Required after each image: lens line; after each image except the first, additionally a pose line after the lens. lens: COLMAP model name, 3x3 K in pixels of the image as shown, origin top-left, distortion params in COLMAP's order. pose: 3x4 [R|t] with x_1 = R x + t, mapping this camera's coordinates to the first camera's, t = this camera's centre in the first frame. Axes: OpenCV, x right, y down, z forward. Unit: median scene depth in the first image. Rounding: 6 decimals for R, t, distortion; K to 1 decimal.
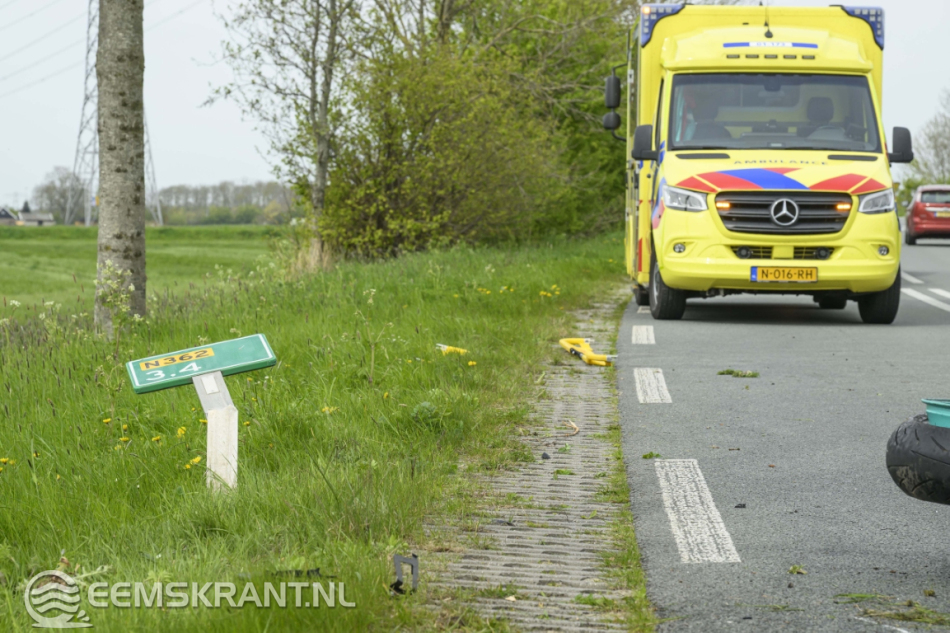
lens RADIAL K [[2471.1, 0, 474.6], [0, 2471.1, 315.7], [0, 0, 1]] dist [-0.017942, 0.000000]
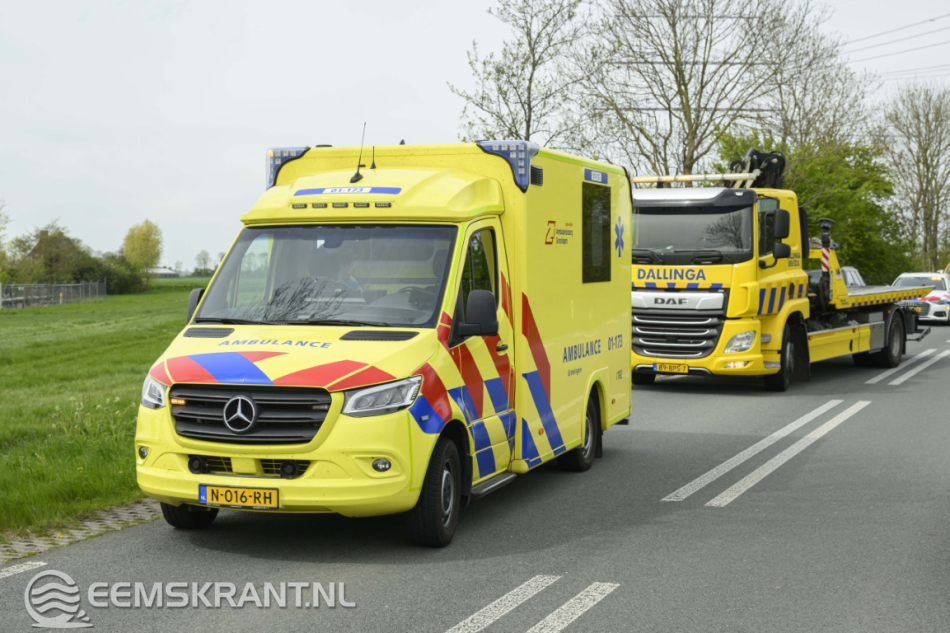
lens RADIAL K [[1320.0, 0, 475.6], [0, 1320.0, 316.4], [0, 0, 1]] dist [-0.030428, 0.000000]
pose [[0.956146, 0.001804, -0.292885, 0.311534], [-0.004754, 0.999945, -0.009362, -0.068146], [0.292852, 0.010344, 0.956102, 0.631595]]
